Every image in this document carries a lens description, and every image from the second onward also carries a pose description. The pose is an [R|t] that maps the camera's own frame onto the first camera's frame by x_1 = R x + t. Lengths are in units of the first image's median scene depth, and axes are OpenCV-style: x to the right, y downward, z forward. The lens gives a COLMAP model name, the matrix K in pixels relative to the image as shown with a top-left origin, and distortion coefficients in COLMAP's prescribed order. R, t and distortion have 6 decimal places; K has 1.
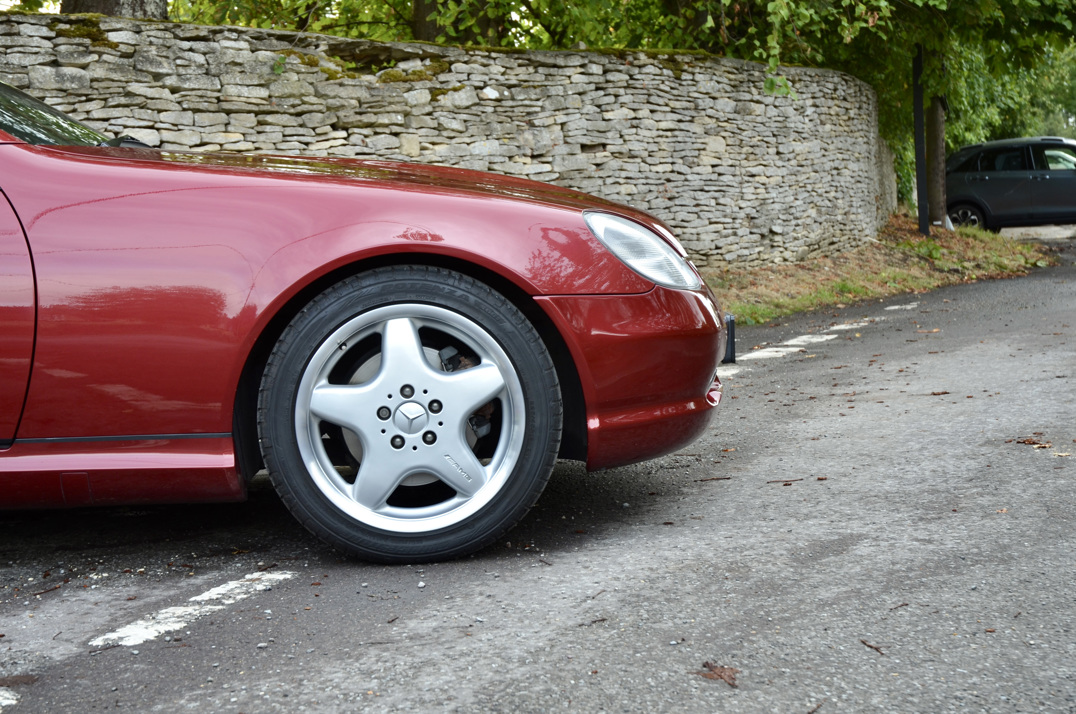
lens RADIAL K [[1844.8, 0, 537.7], [0, 1844.8, 375.5], [0, 0, 1]] dist [0.109501, 0.426231]
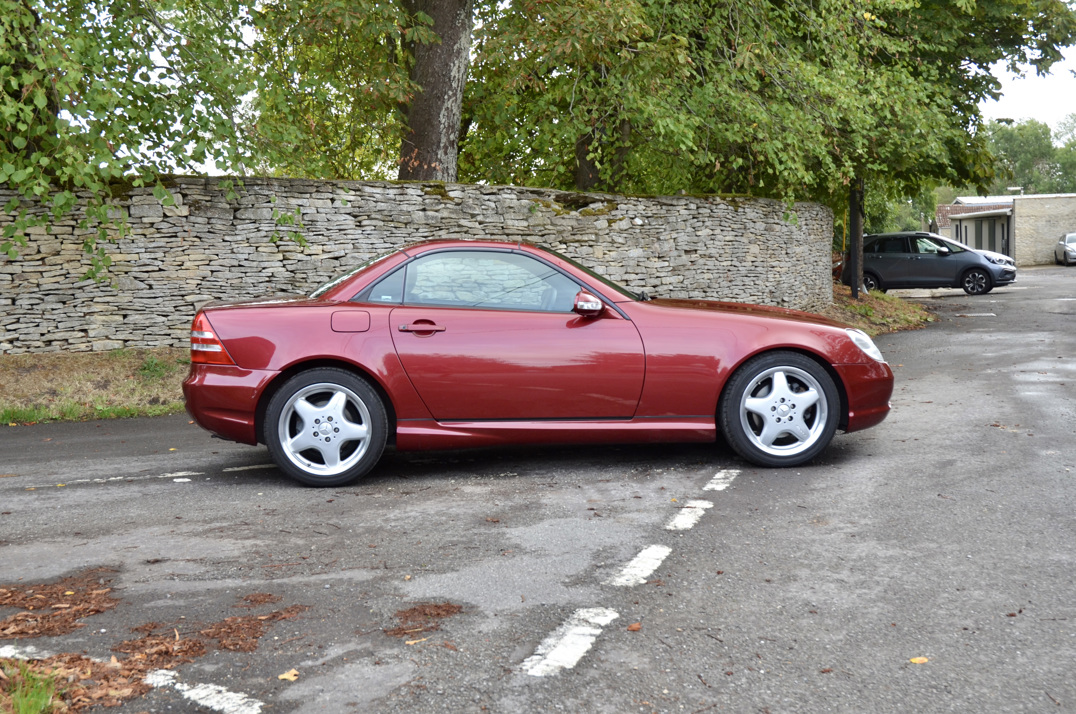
lens RADIAL K [[1481.1, 0, 538.0], [0, 1481.1, 357.0], [0, 0, 1]] dist [0.038670, 0.077125]
pose [[0.998489, 0.019260, 0.051472, -0.201126], [-0.018681, 0.999757, -0.011710, -0.008250], [-0.051685, 0.010731, 0.998606, -0.404903]]
